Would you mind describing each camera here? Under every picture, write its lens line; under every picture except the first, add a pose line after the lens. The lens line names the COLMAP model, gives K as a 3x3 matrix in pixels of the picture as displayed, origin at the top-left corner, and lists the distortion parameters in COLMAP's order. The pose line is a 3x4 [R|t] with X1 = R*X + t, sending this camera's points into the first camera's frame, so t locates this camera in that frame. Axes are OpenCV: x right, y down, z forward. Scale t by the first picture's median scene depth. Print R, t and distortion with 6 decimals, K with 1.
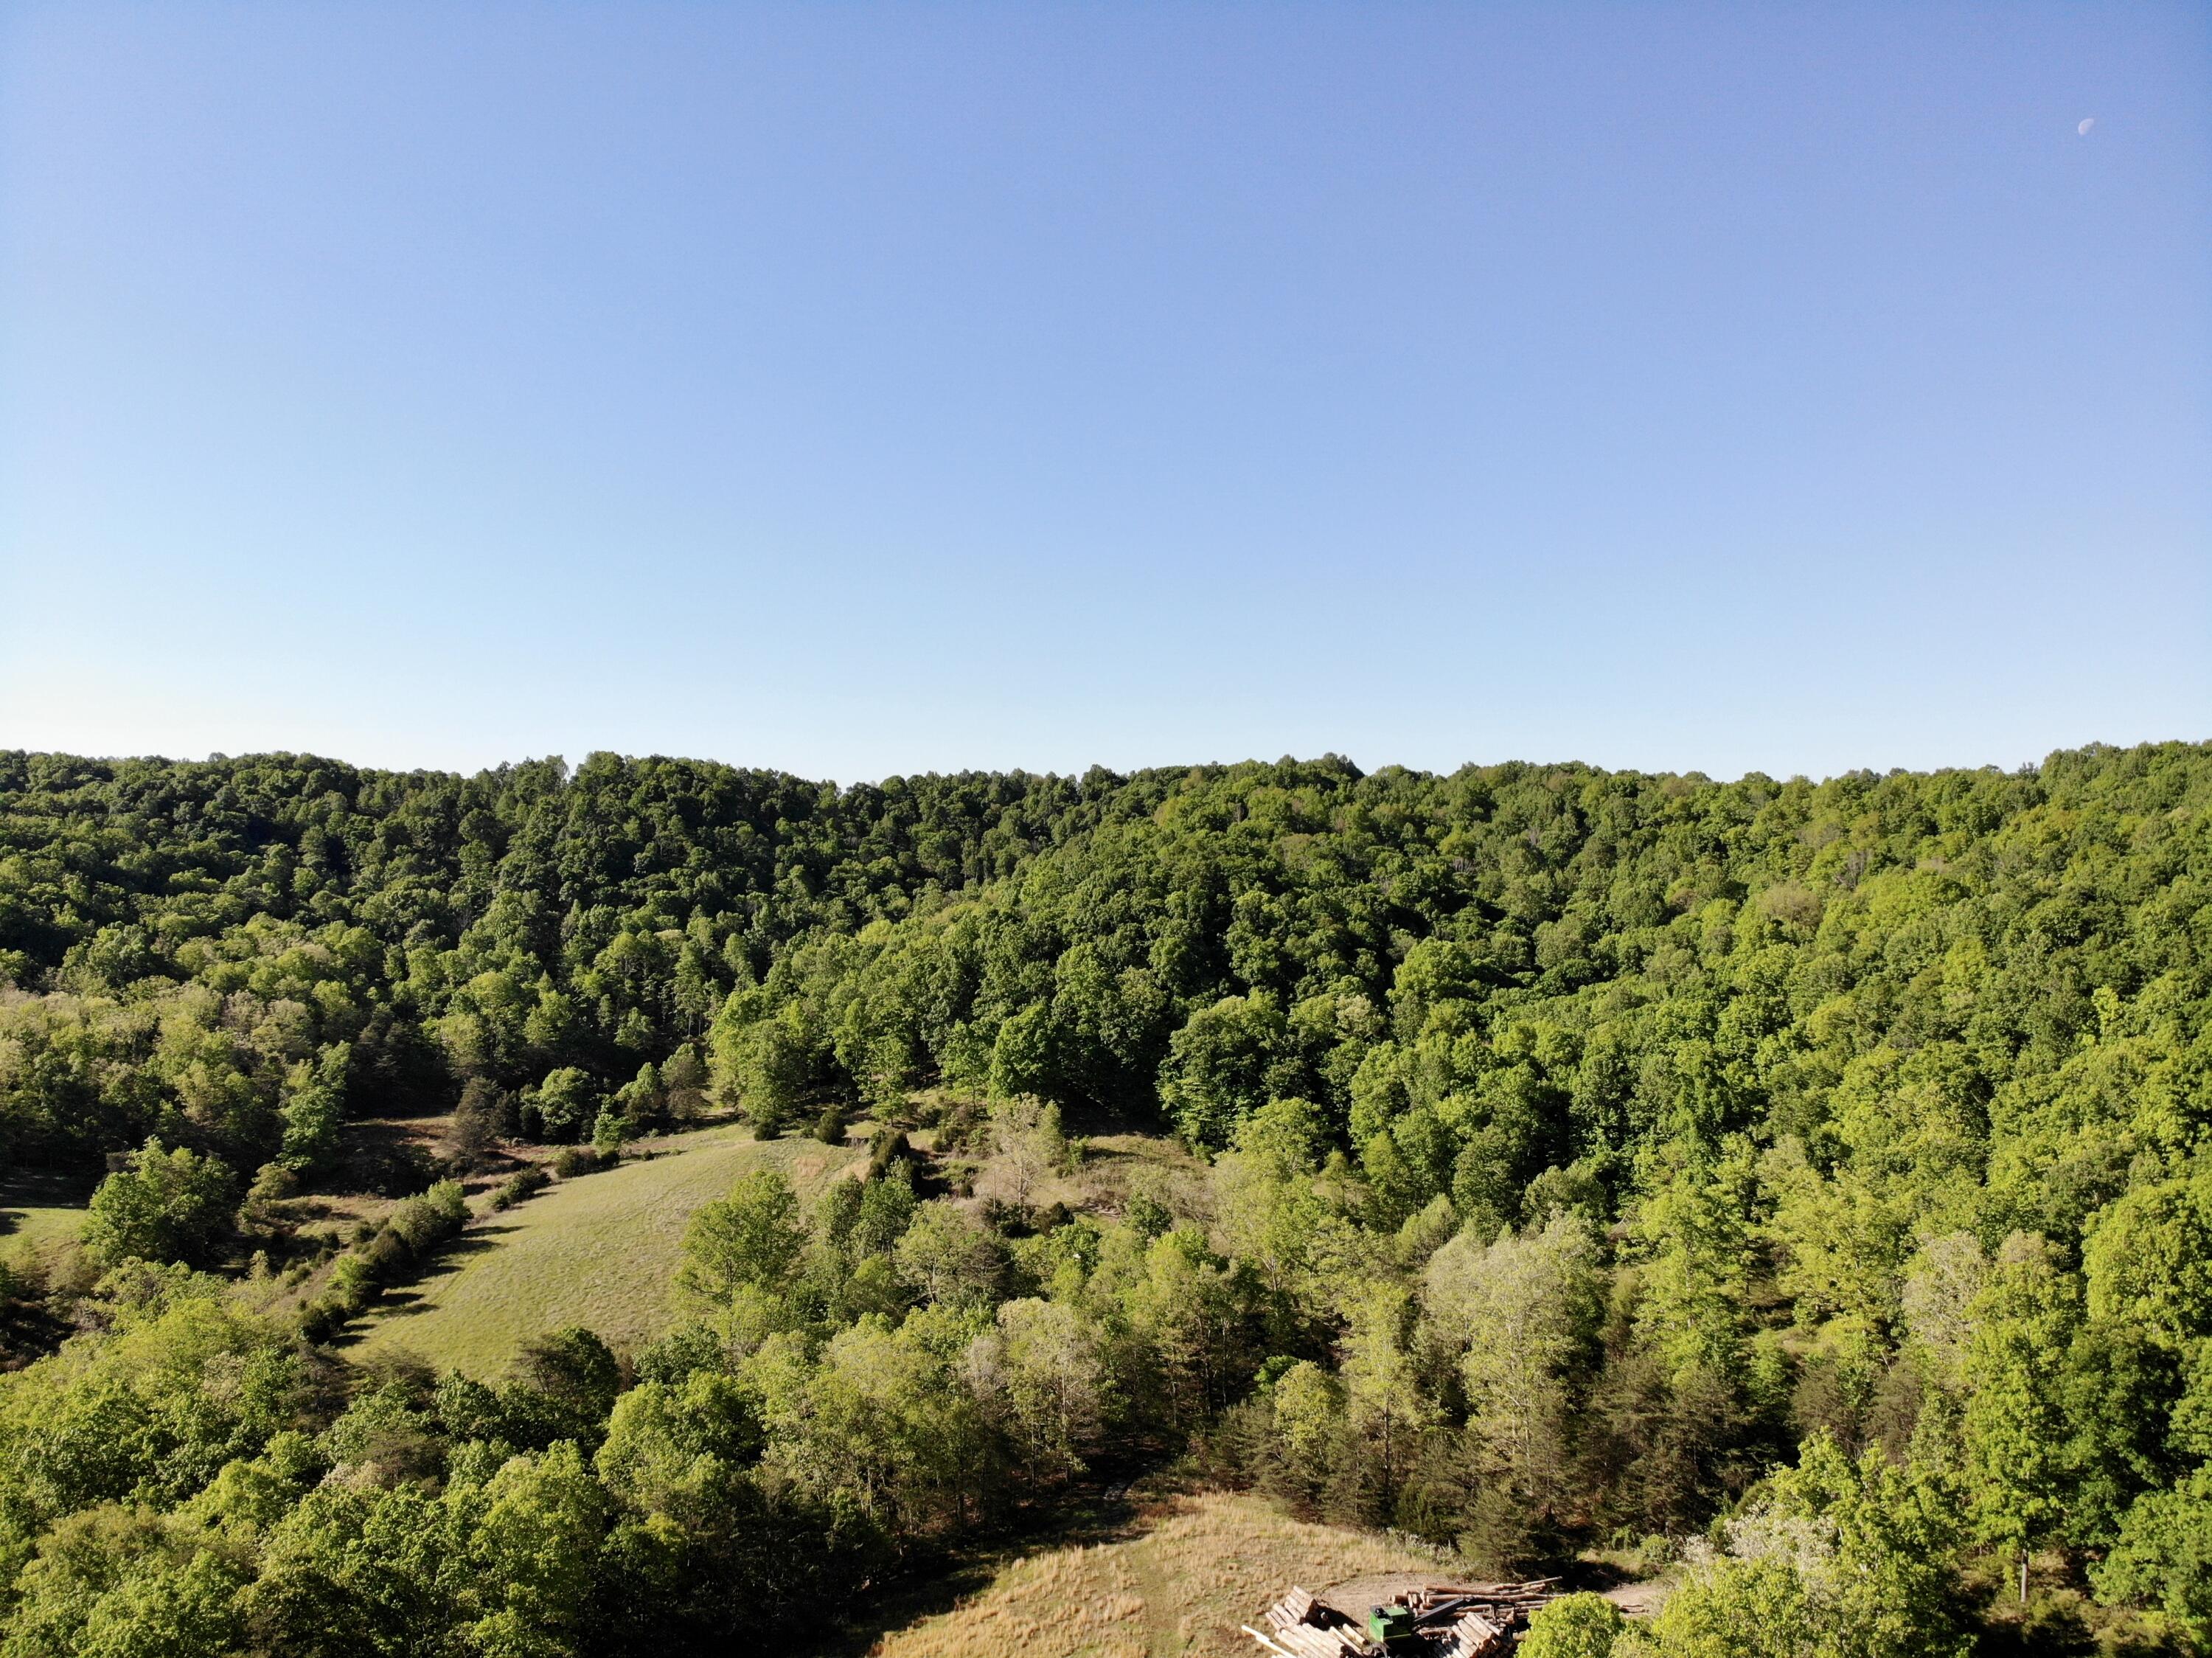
lens RADIAL K [[1559.6, 0, 1111.7], [0, 1559.6, 820.1], [0, 0, 1]] dist [0.080356, -0.175239]
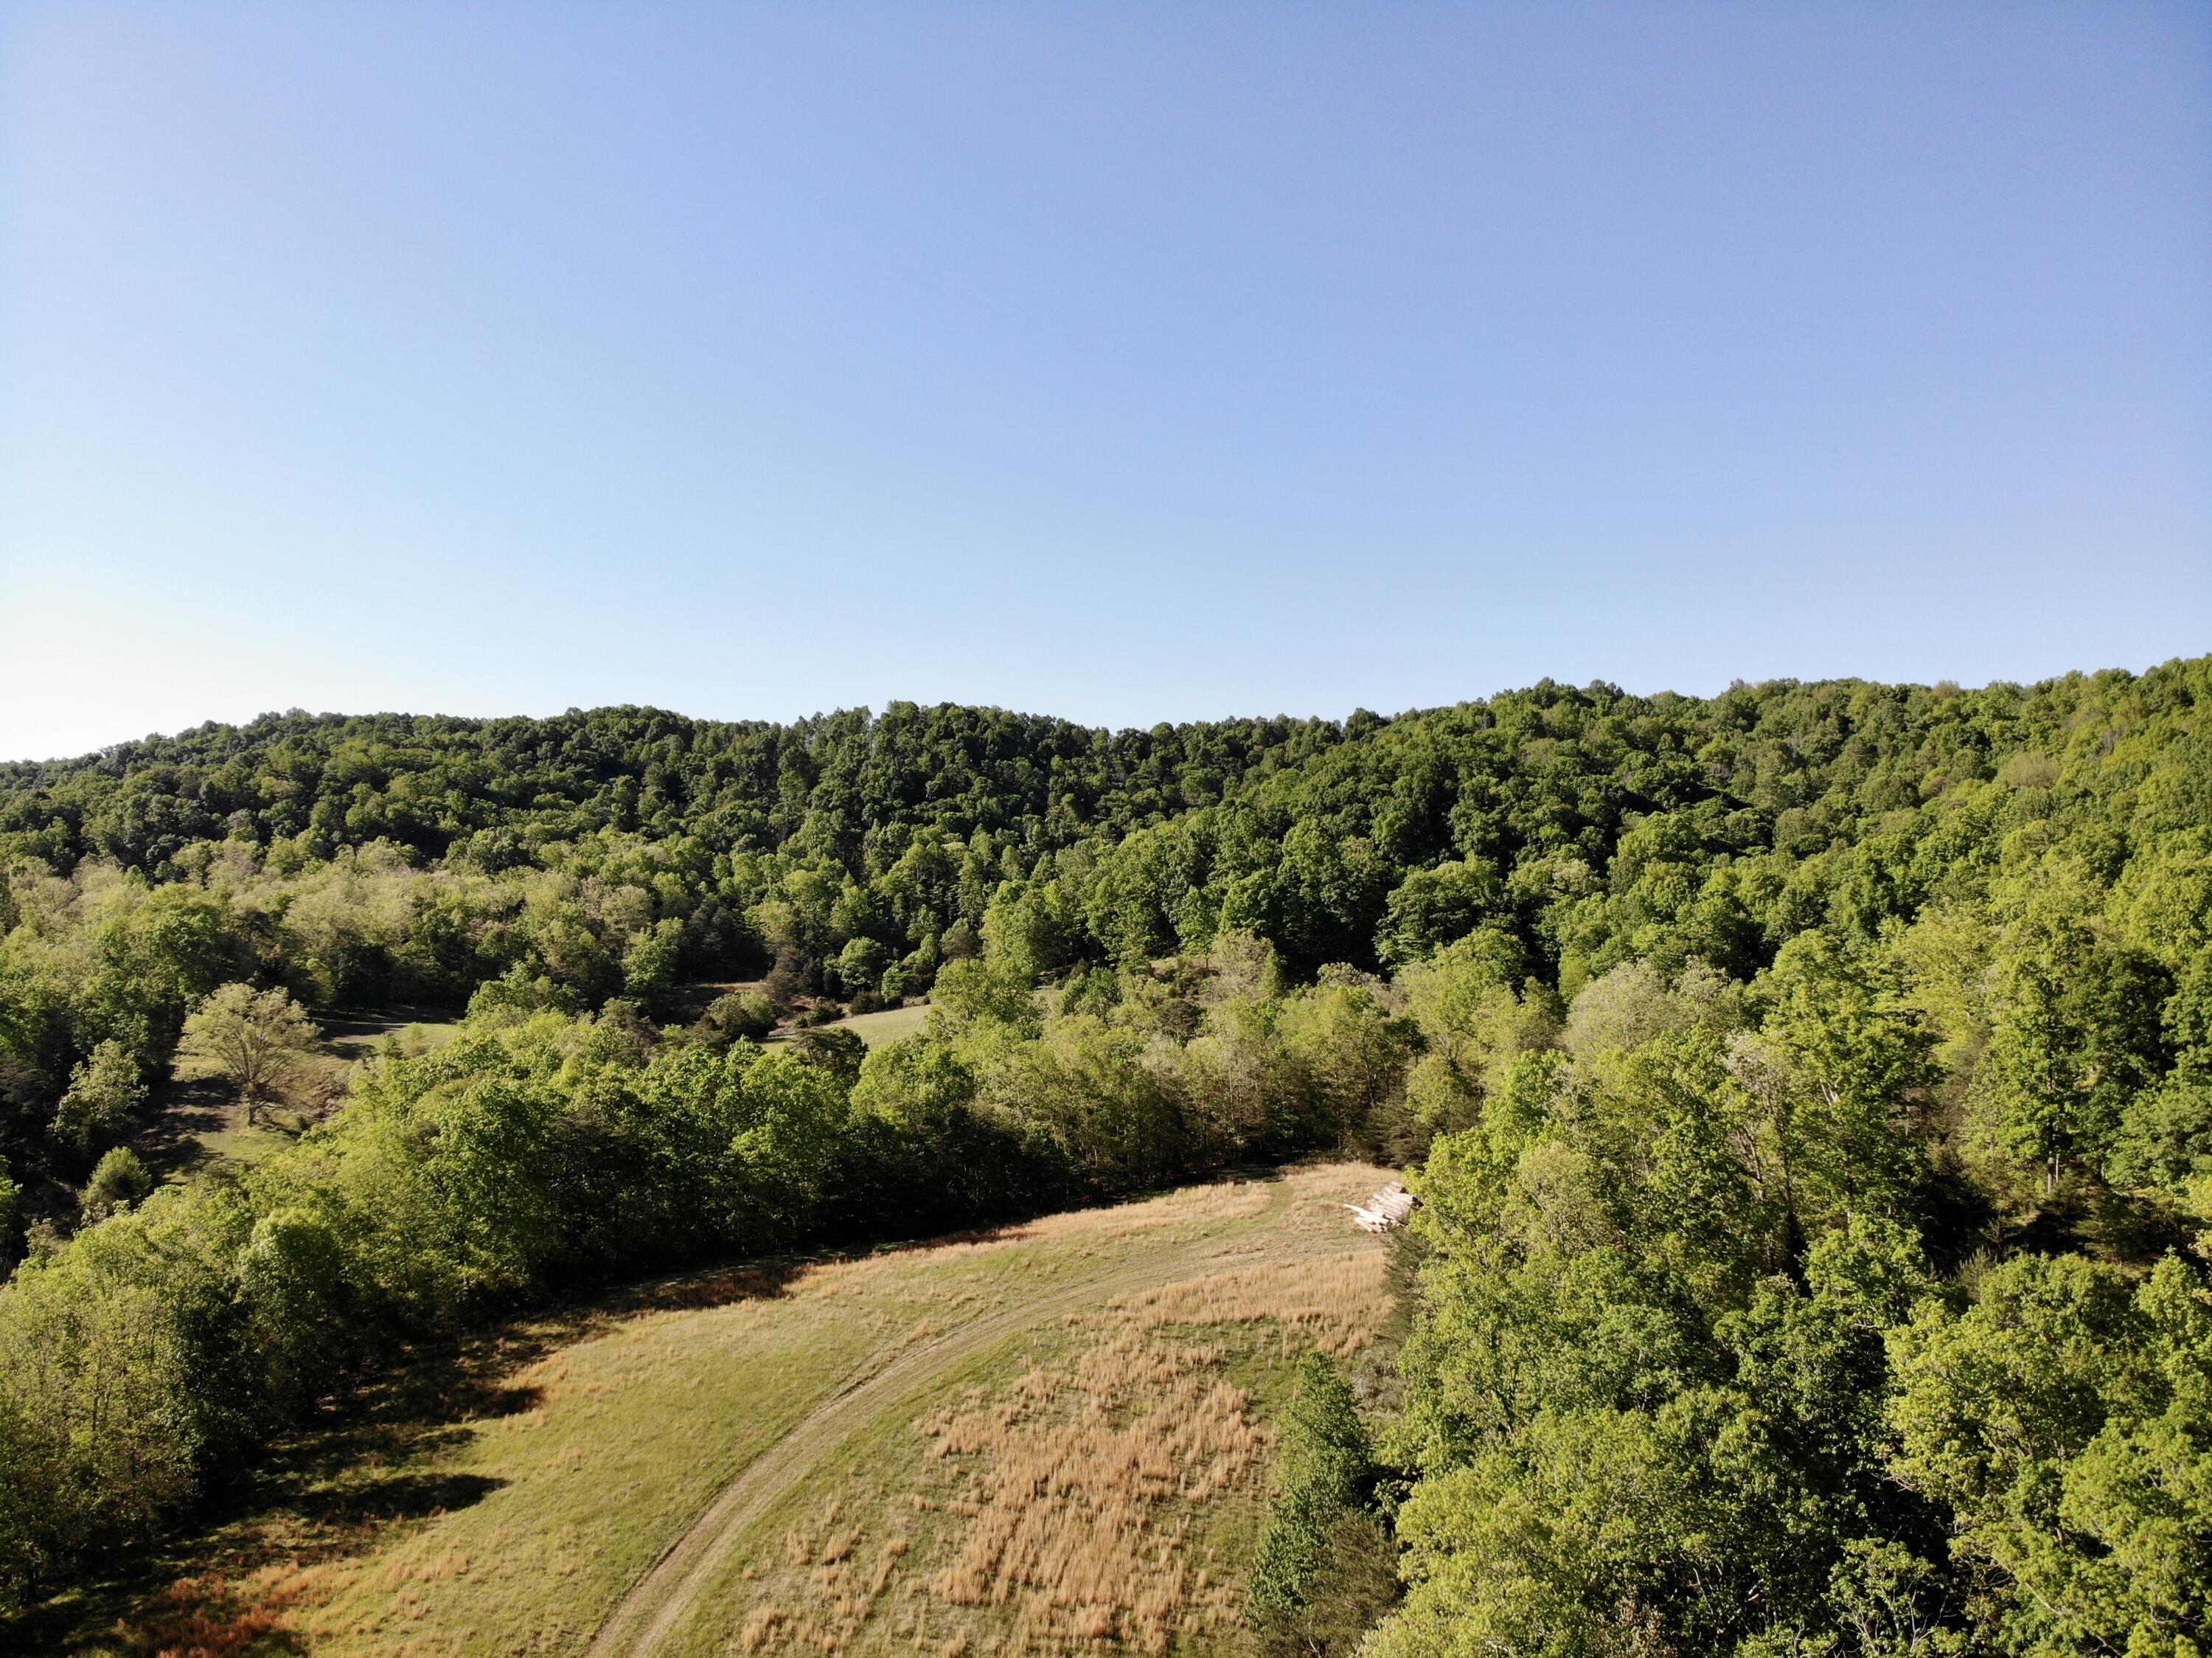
lens RADIAL K [[1559.6, 0, 1108.6], [0, 1559.6, 823.1], [0, 0, 1]] dist [0.080356, -0.175239]
pose [[0.981076, -0.010614, -0.193329, 0.051907], [0.010914, 0.999940, 0.000484, 0.078218], [0.193313, -0.002584, 0.981134, -0.077554]]
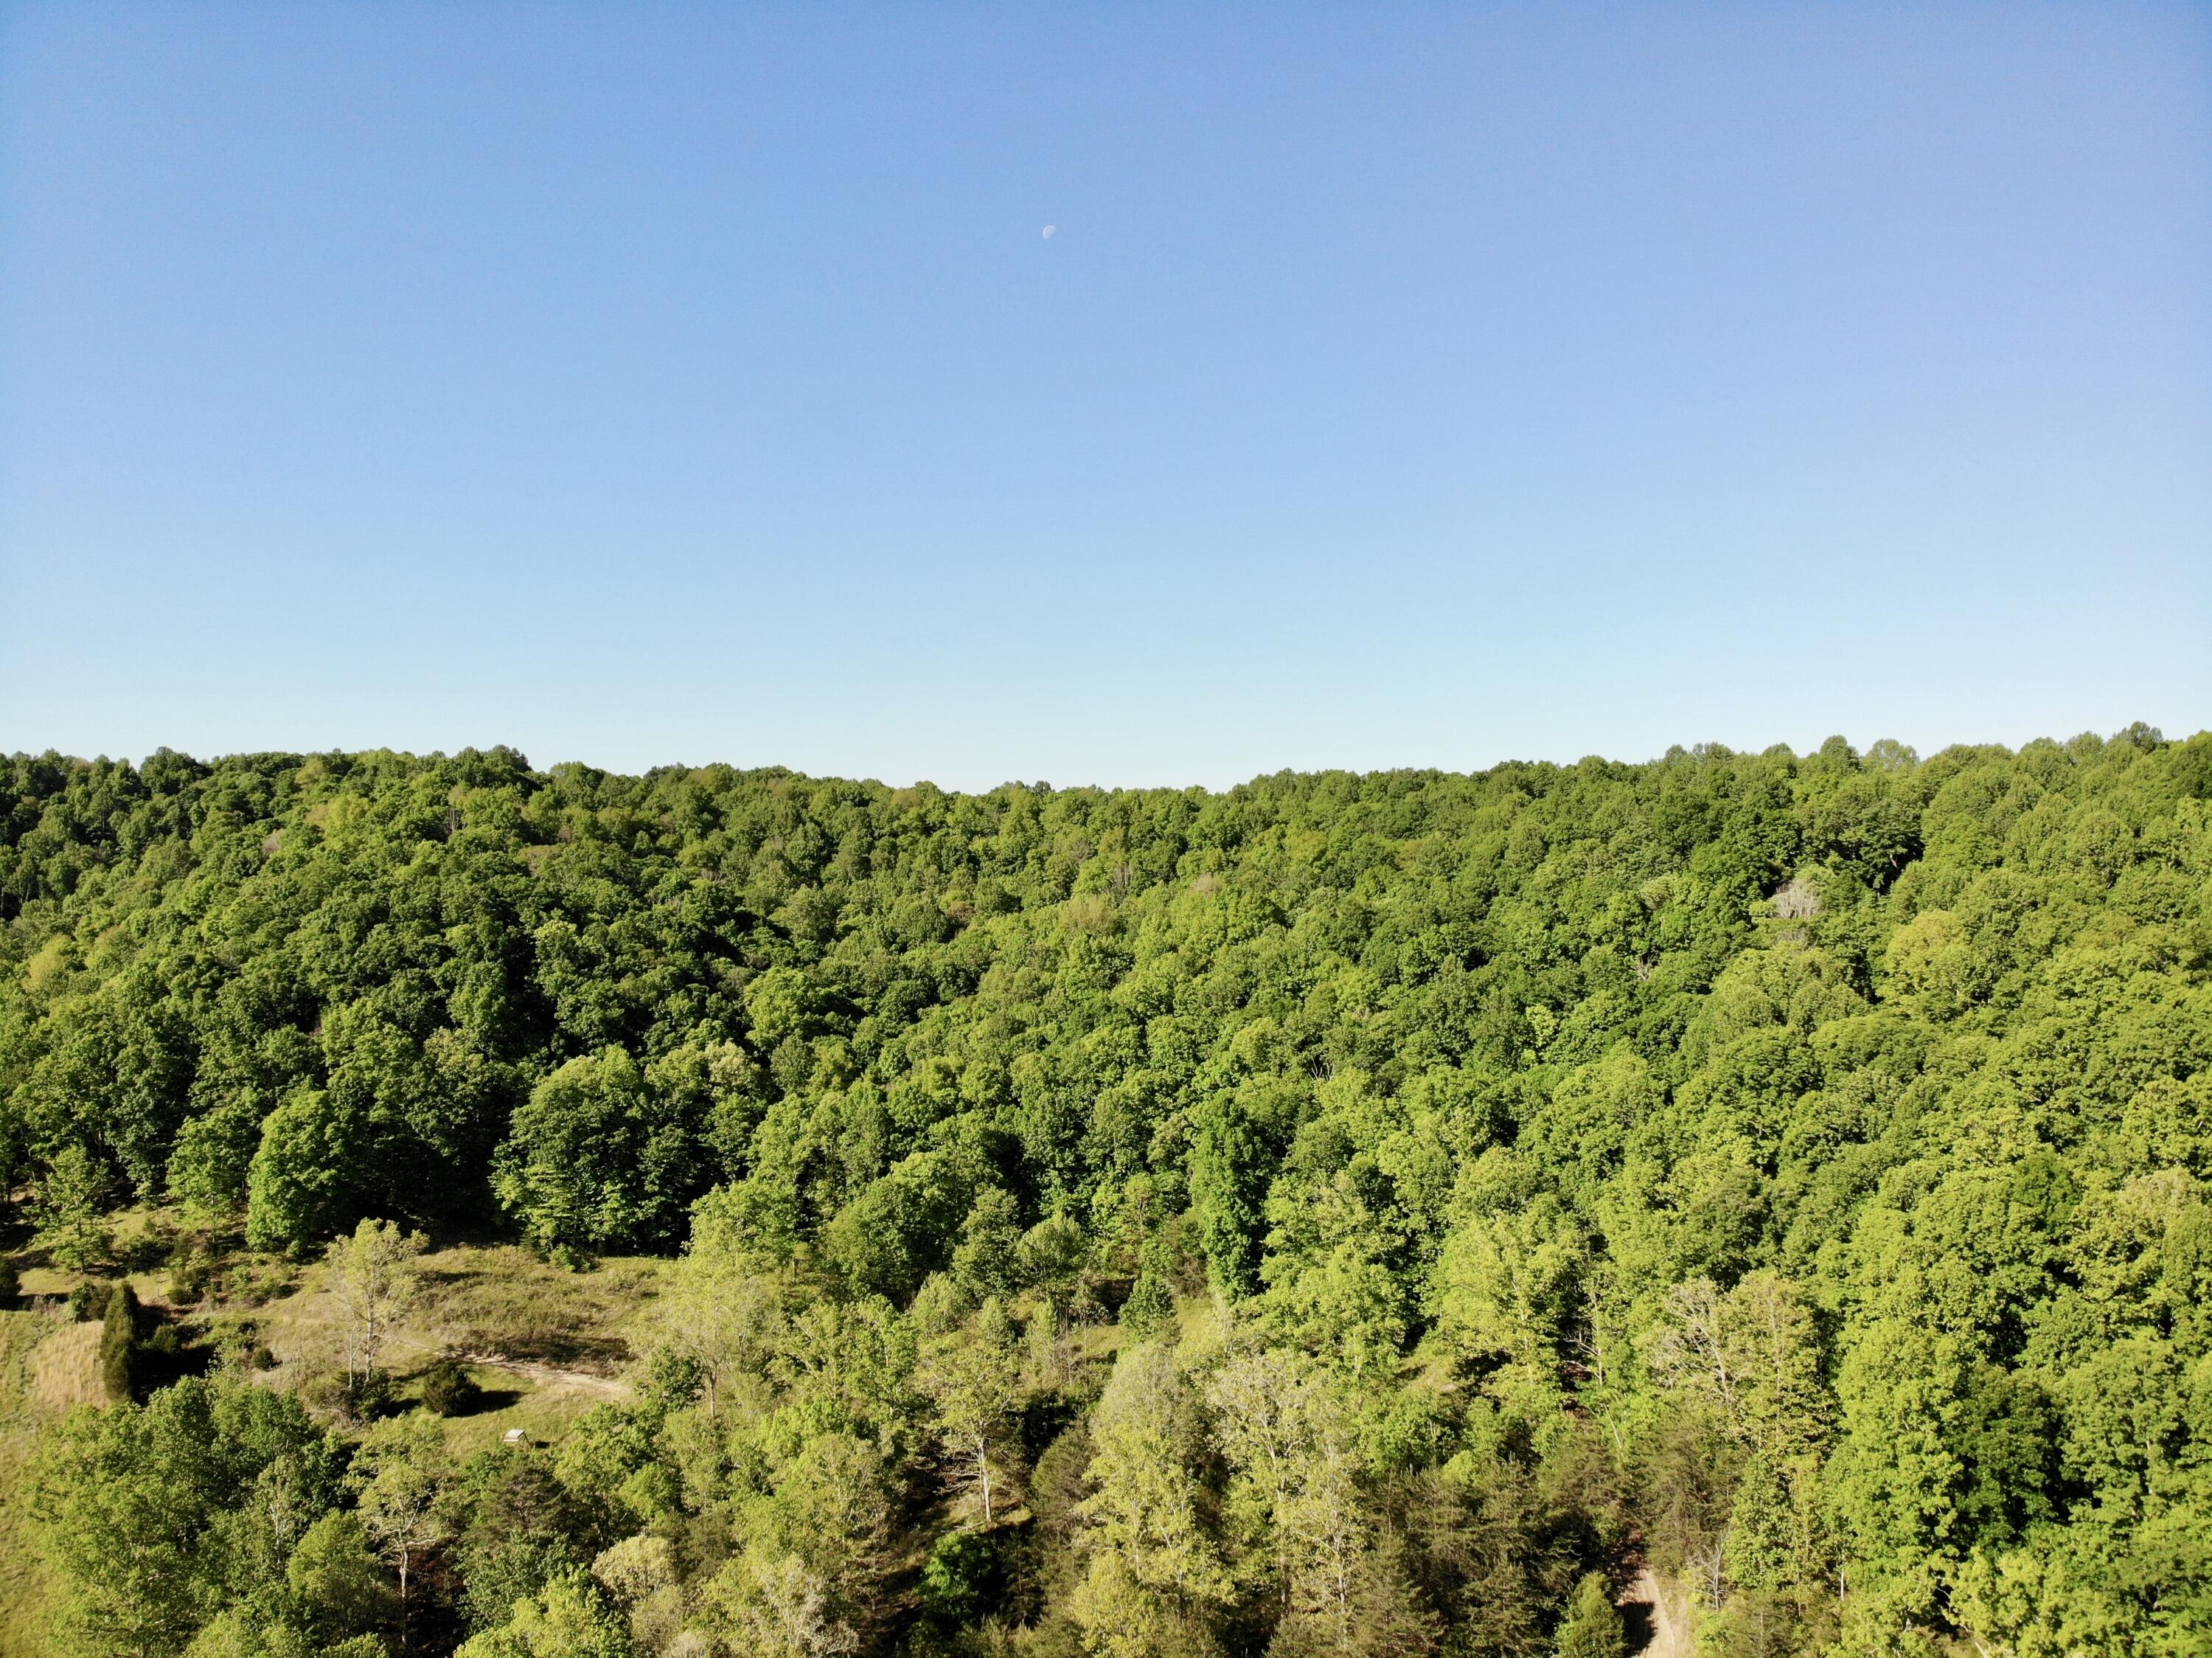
lens RADIAL K [[1559.6, 0, 1092.7], [0, 1559.6, 824.5], [0, 0, 1]] dist [0.080356, -0.175239]
pose [[0.820800, 0.007747, 0.571163, -0.160374], [-0.013294, 0.999896, 0.005542, -0.015261], [-0.571061, -0.012142, 0.820818, 0.162698]]
